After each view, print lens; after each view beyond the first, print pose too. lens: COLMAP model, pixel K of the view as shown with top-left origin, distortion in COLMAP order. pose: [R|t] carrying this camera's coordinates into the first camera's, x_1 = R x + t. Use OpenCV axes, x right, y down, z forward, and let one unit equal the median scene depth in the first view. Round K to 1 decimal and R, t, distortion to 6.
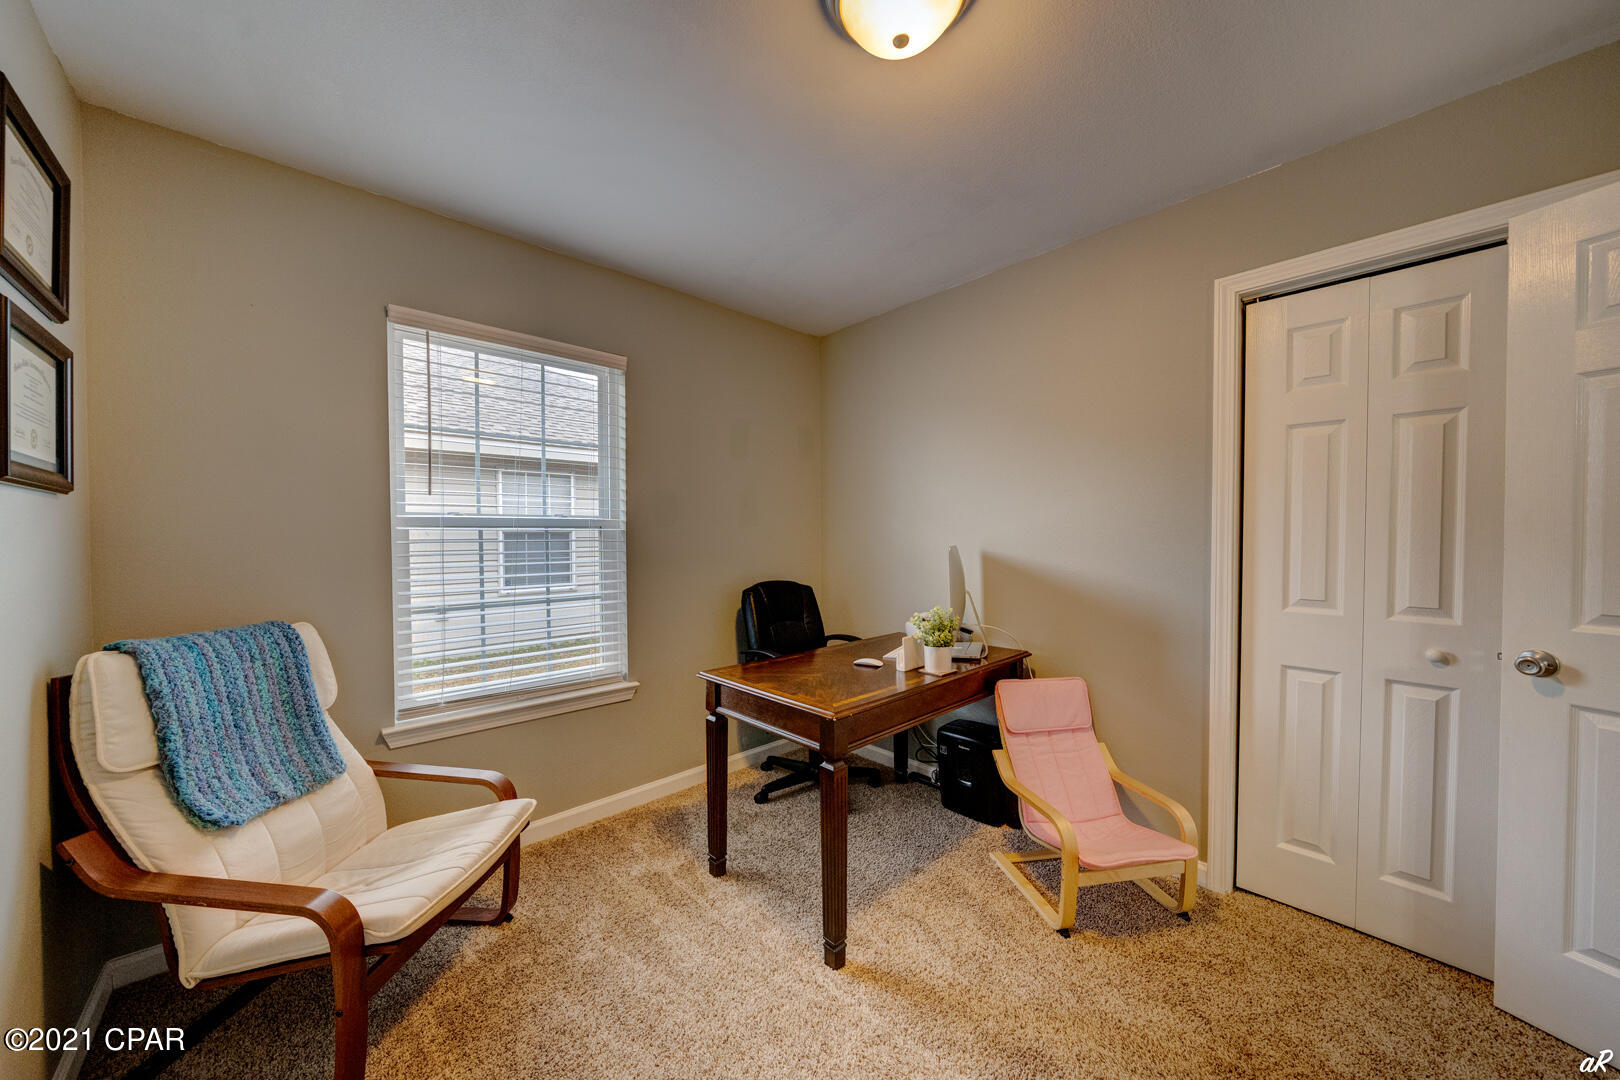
lens RADIAL K [[578.4, 0, 811.2], [0, 578.4, 535.0], [0, 0, 1]] dist [-0.000029, -0.000012]
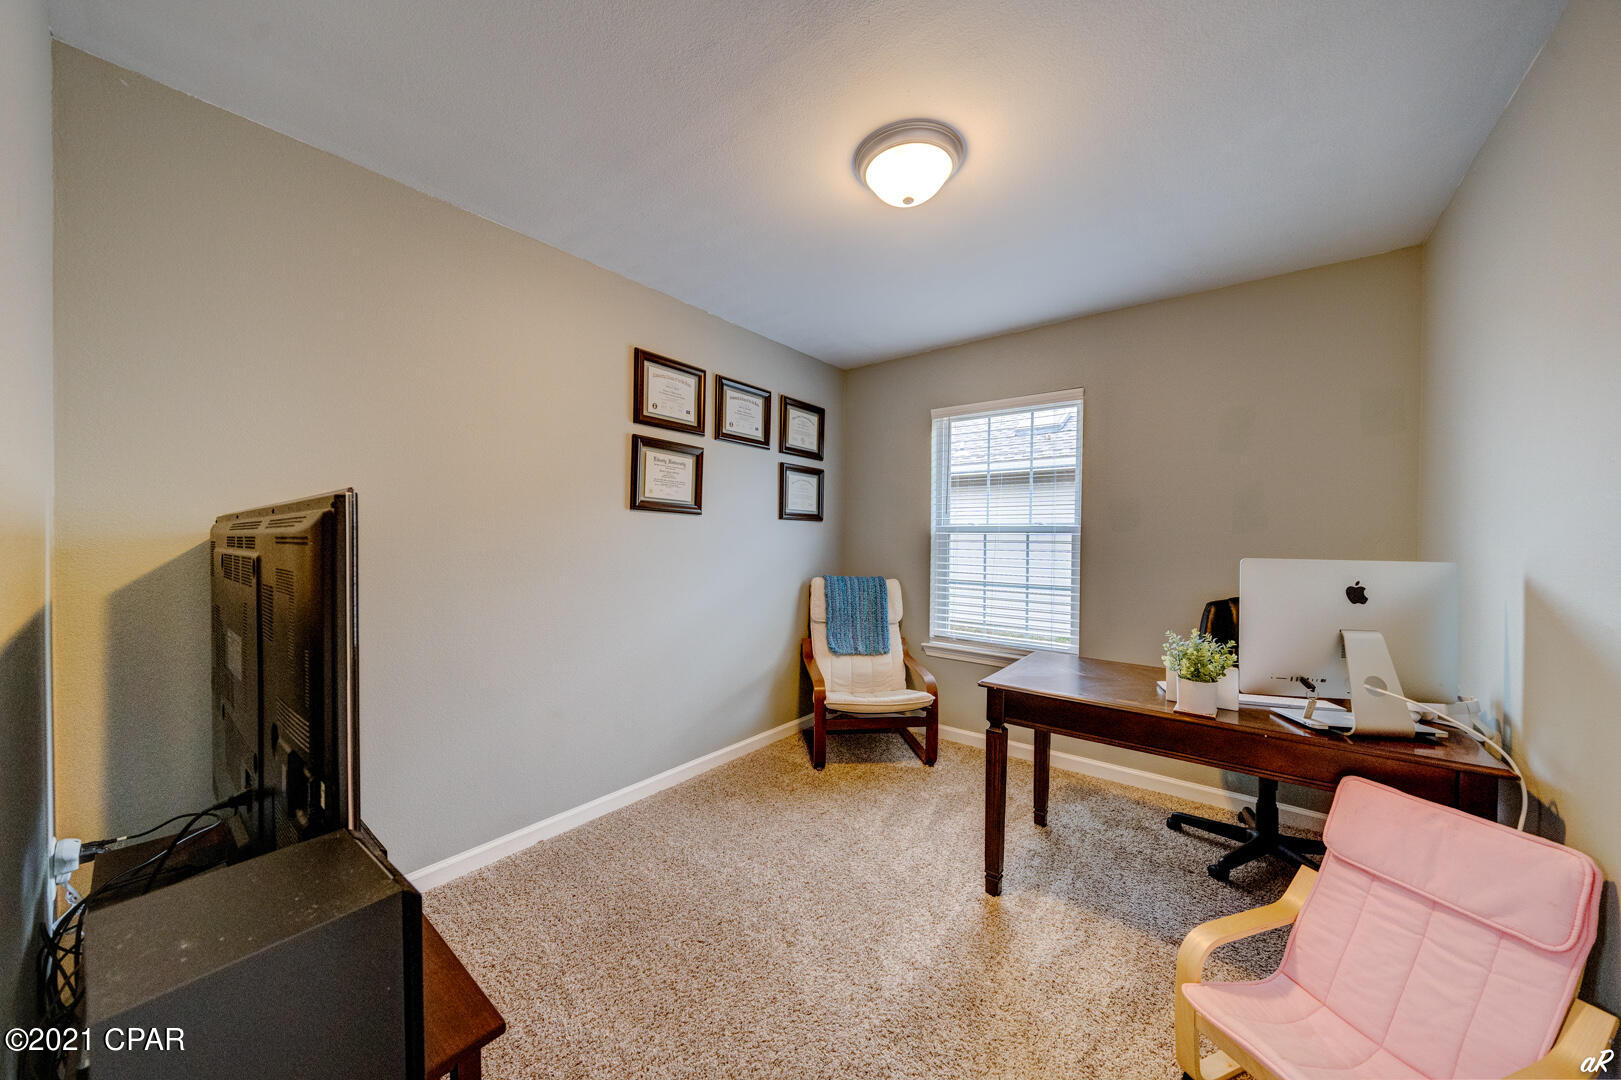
lens RADIAL K [[554.9, 0, 809.0], [0, 554.9, 544.0], [0, 0, 1]] dist [0.000032, 0.000042]
pose [[0.157134, 0.017524, -0.987422, 0.913315], [-0.010107, 0.999819, 0.016136, -0.002761], [0.987526, 0.007444, 0.157282, 0.349930]]
